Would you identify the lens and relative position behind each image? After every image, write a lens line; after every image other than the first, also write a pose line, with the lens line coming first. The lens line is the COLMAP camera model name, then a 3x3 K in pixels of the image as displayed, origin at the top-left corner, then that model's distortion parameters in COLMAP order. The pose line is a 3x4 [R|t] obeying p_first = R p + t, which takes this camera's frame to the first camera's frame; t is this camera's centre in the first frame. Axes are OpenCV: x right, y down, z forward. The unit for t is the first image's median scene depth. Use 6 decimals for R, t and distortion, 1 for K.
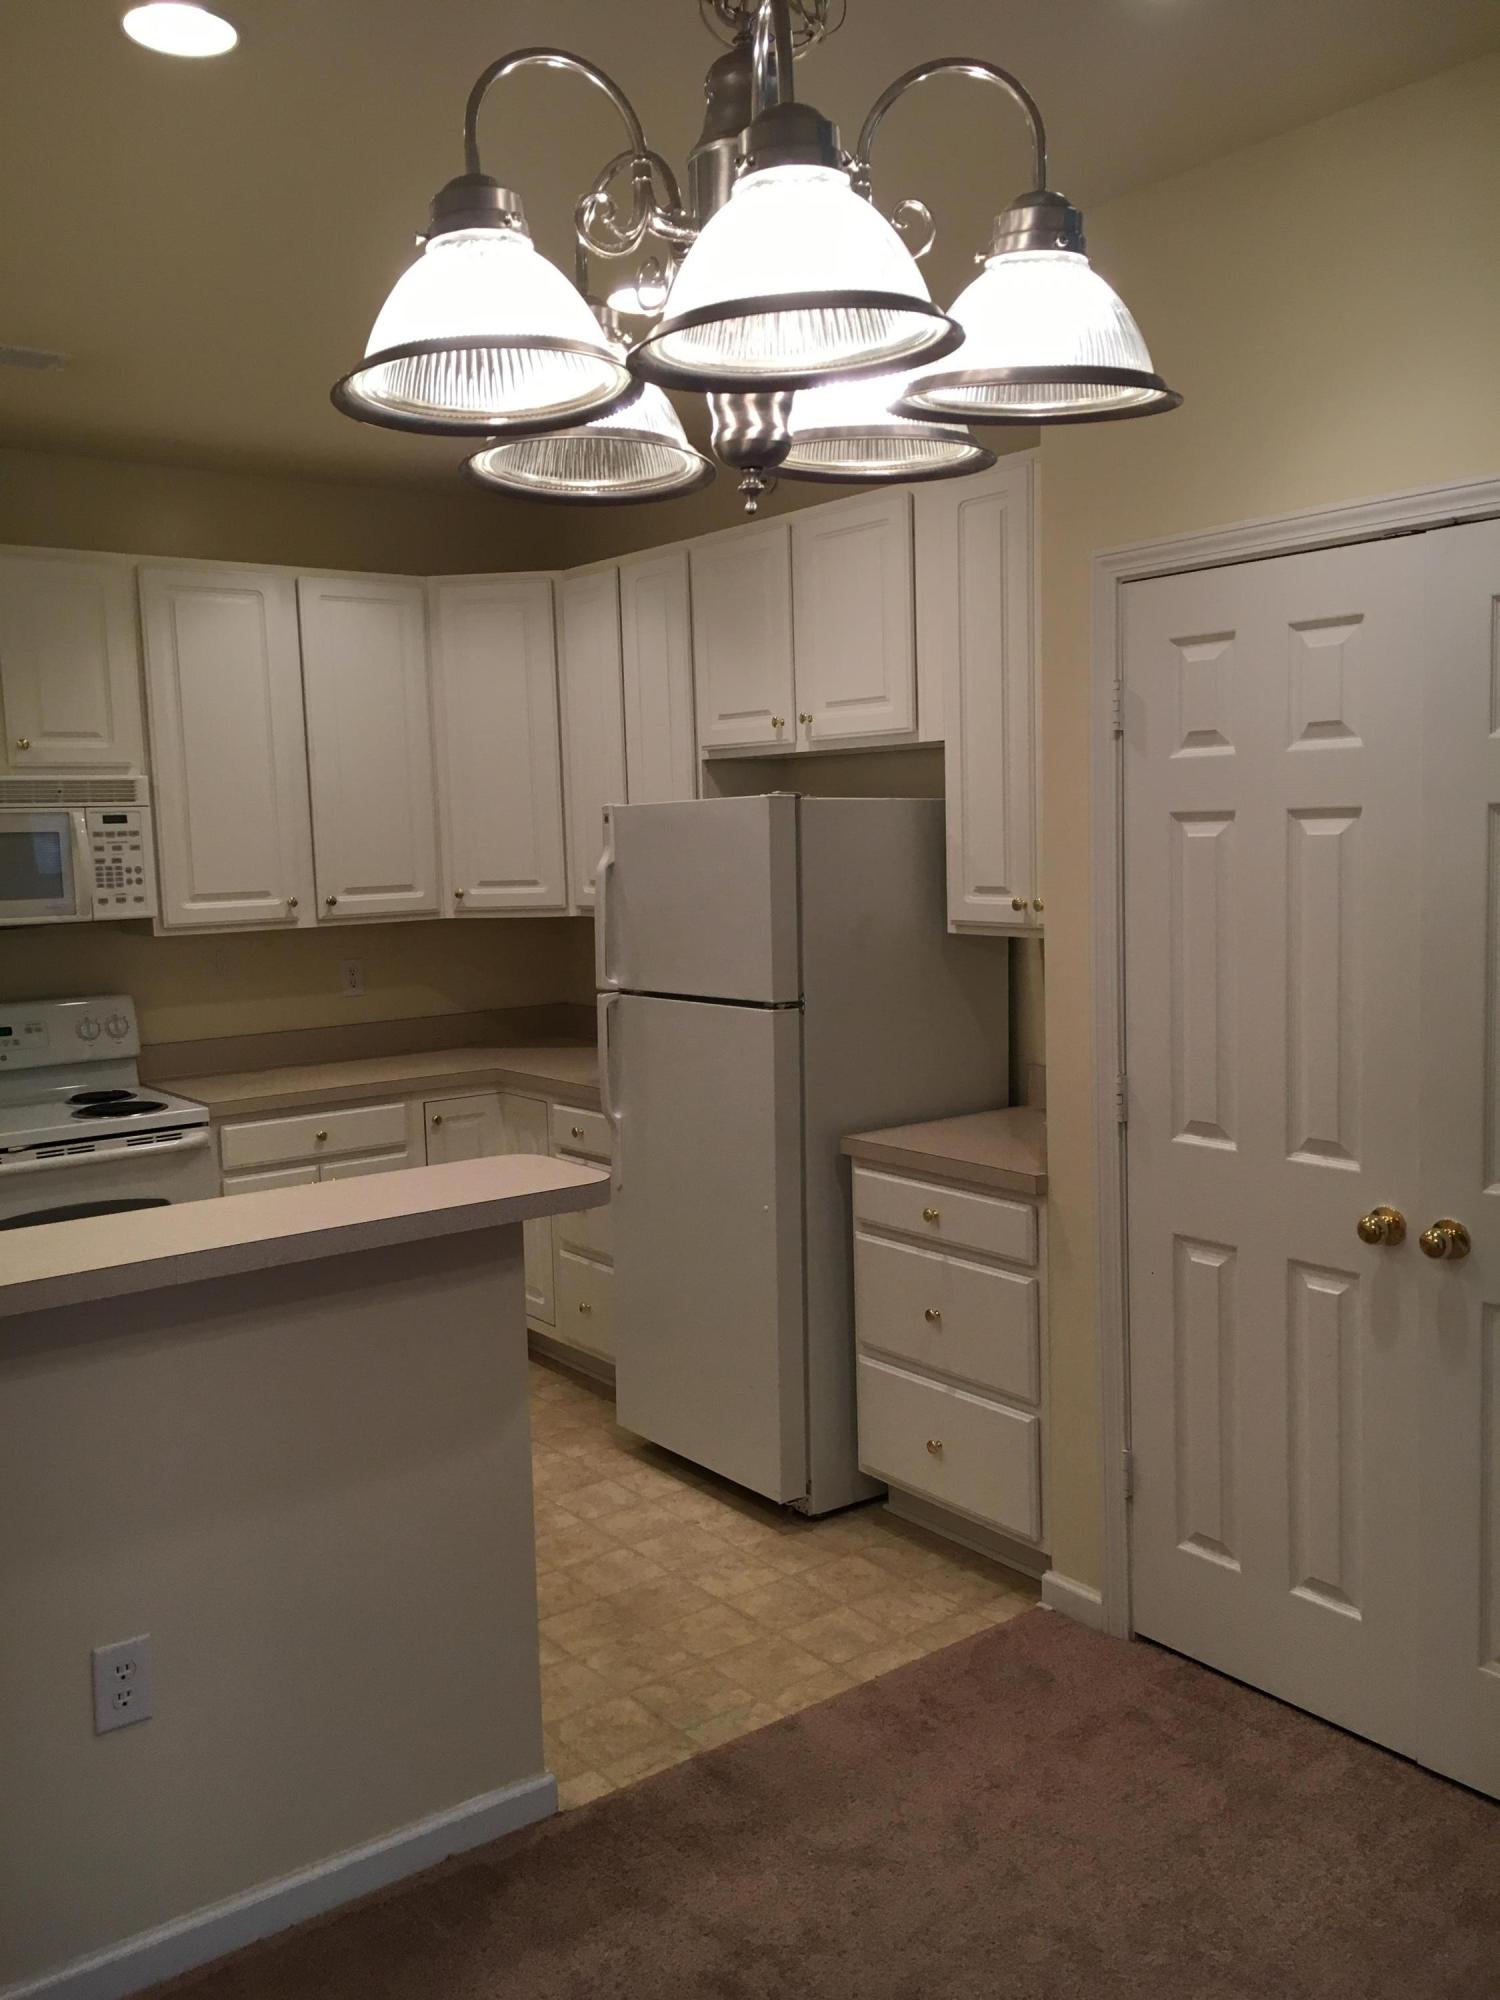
lens RADIAL K [[1704.5, 0, 749.1], [0, 1704.5, 999.6], [0, 0, 1]] dist [0.018304, 0.000463]
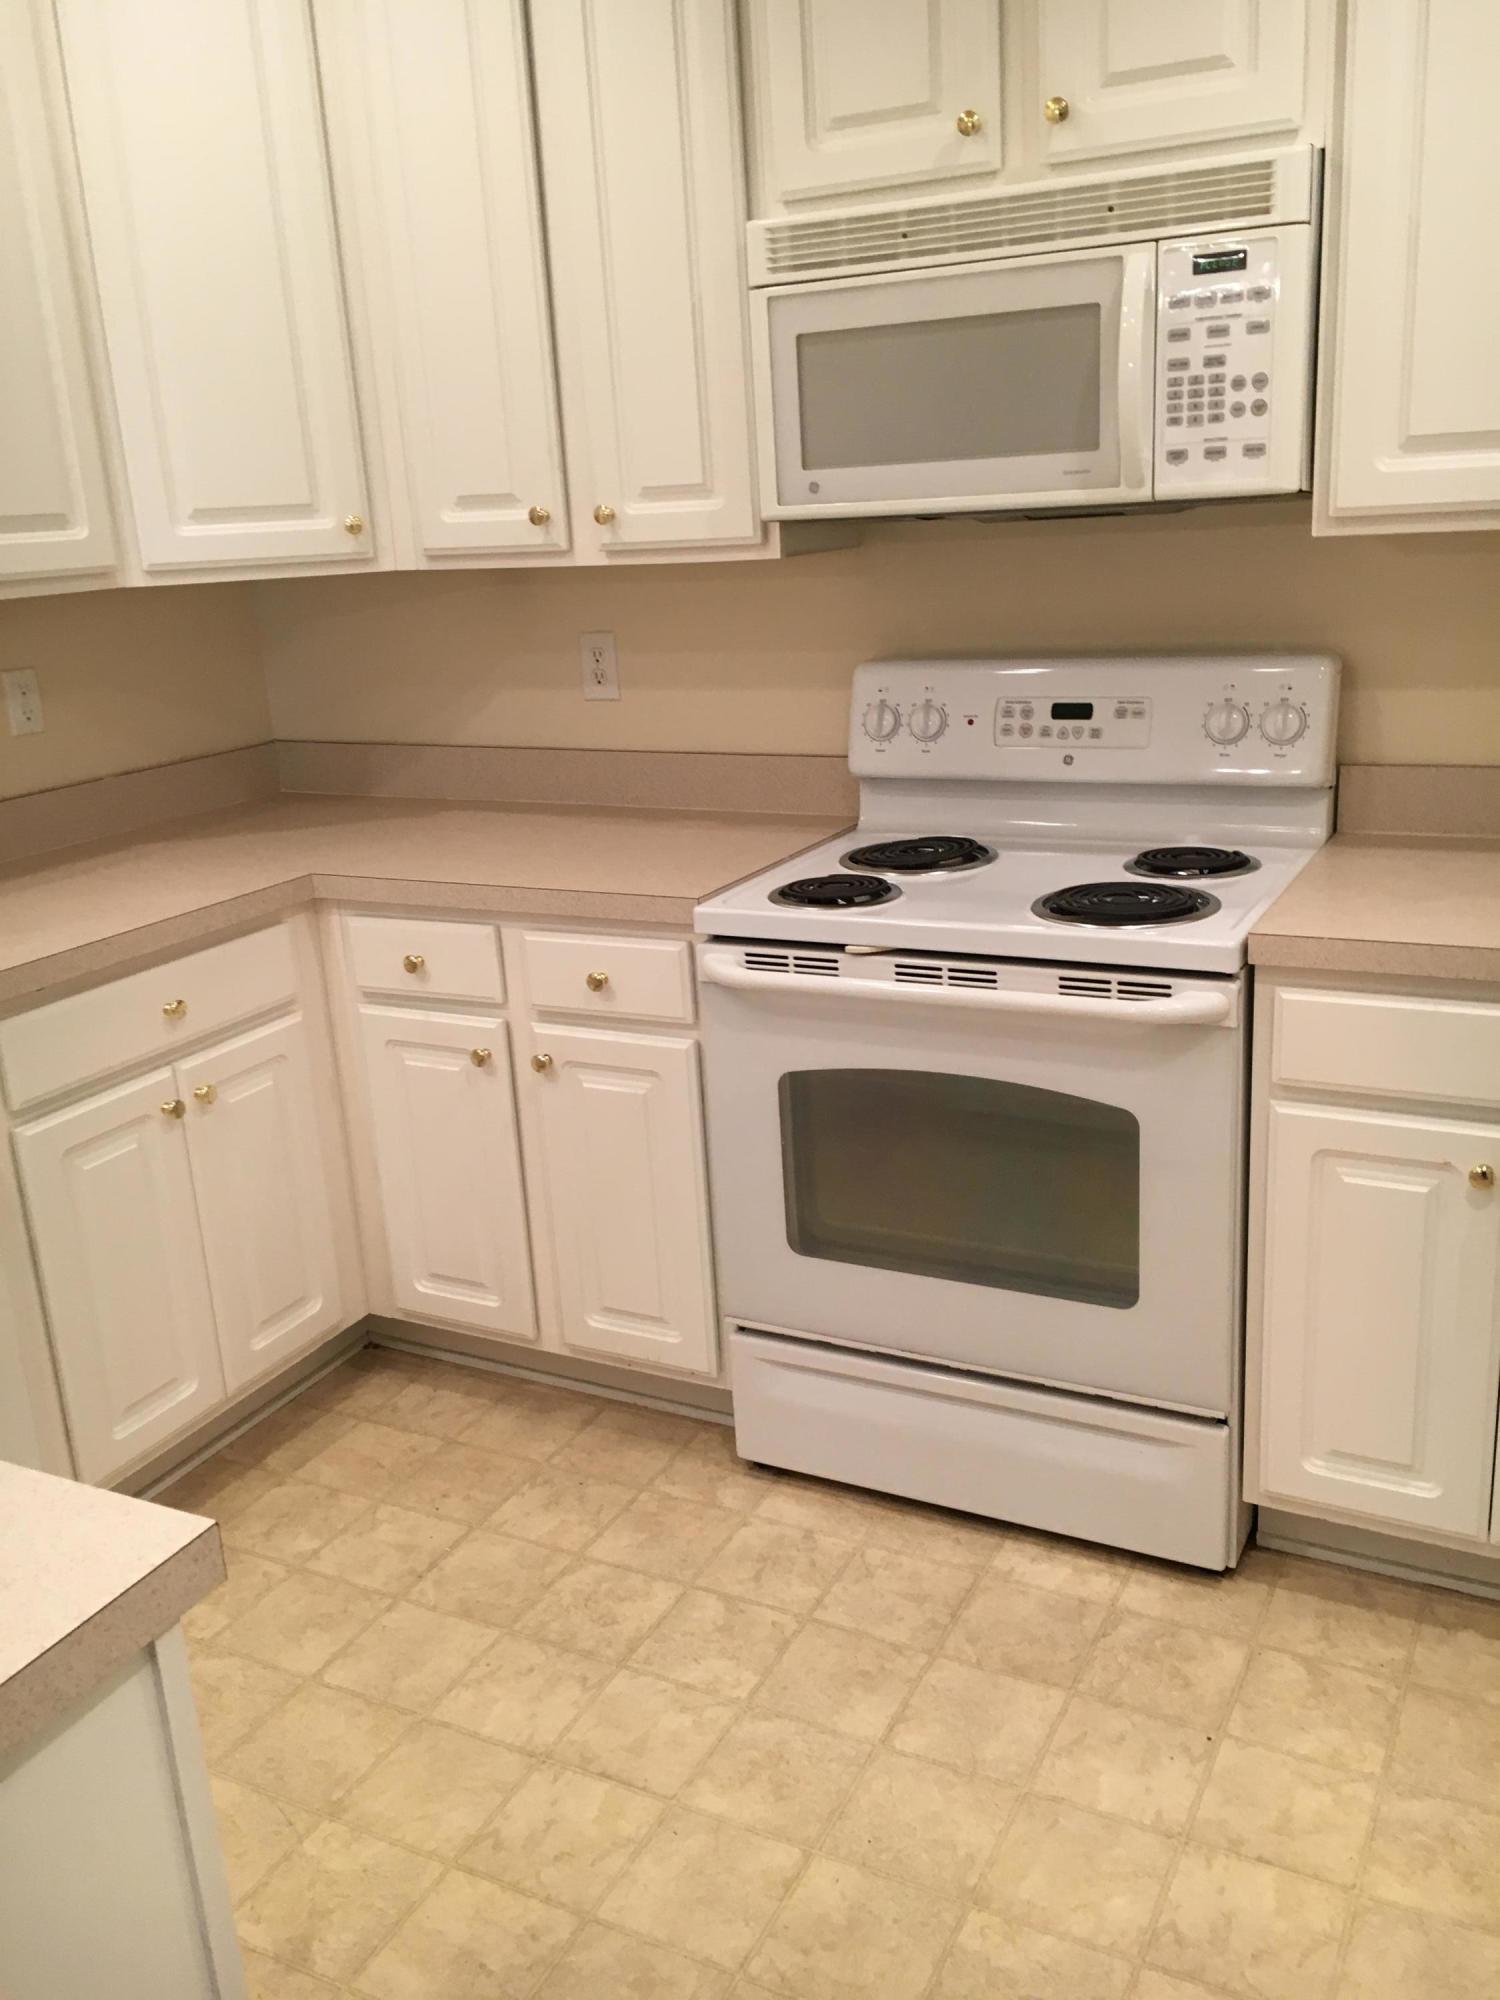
lens RADIAL K [[1704.5, 0, 751.7], [0, 1704.5, 1002.0], [0, 0, 1]] dist [0.018304, 0.000463]
pose [[0.431391, 0.263211, -0.862915, 0.013514], [-0.051364, 0.962107, 0.267789, -0.033075], [0.900702, -0.071199, 0.428564, 0.682733]]
